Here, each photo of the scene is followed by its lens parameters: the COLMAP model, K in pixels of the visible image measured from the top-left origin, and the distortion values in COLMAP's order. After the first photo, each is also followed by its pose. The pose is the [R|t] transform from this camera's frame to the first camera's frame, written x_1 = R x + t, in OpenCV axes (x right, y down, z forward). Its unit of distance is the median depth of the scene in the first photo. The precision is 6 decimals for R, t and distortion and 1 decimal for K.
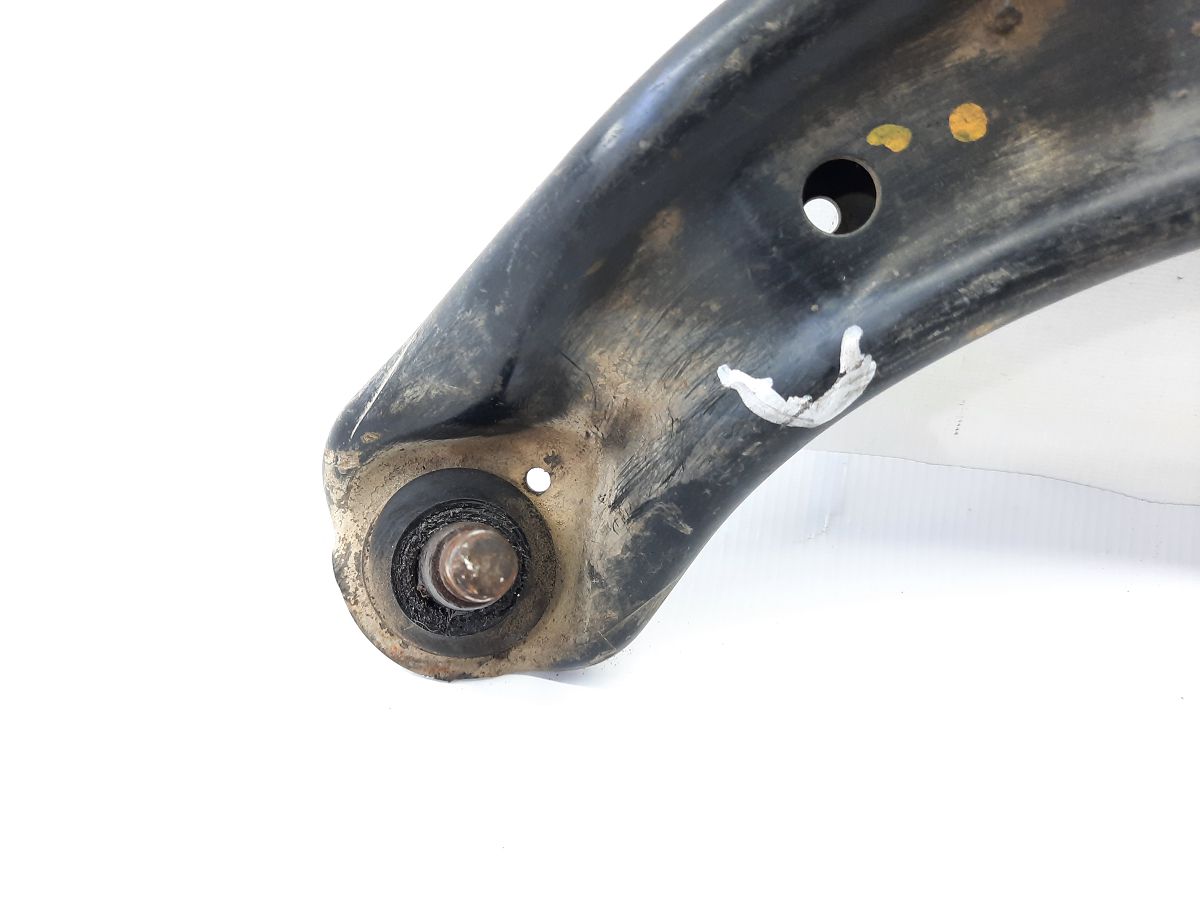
lens RADIAL K [[892.0, 0, 600.0], [0, 892.0, 450.0], [0, 0, 1]] dist [0.015898, -0.004677]
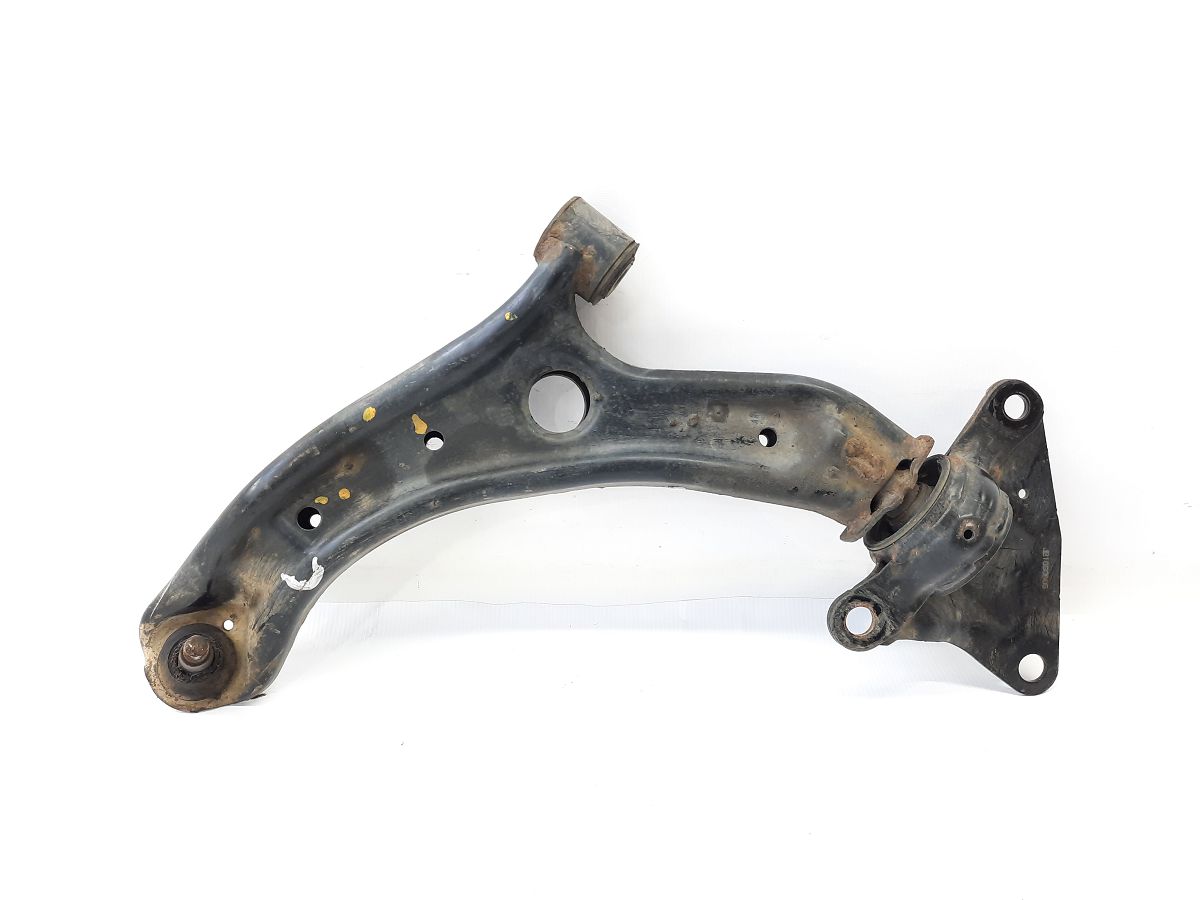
lens RADIAL K [[892.0, 0, 600.0], [0, 892.0, 450.0], [0, 0, 1]] dist [0.015898, -0.004677]
pose [[0.974201, -0.095038, 0.204697, 0.558019], [0.137758, 0.968850, -0.205799, 0.250802], [-0.178762, 0.228688, 0.956946, -2.019576]]
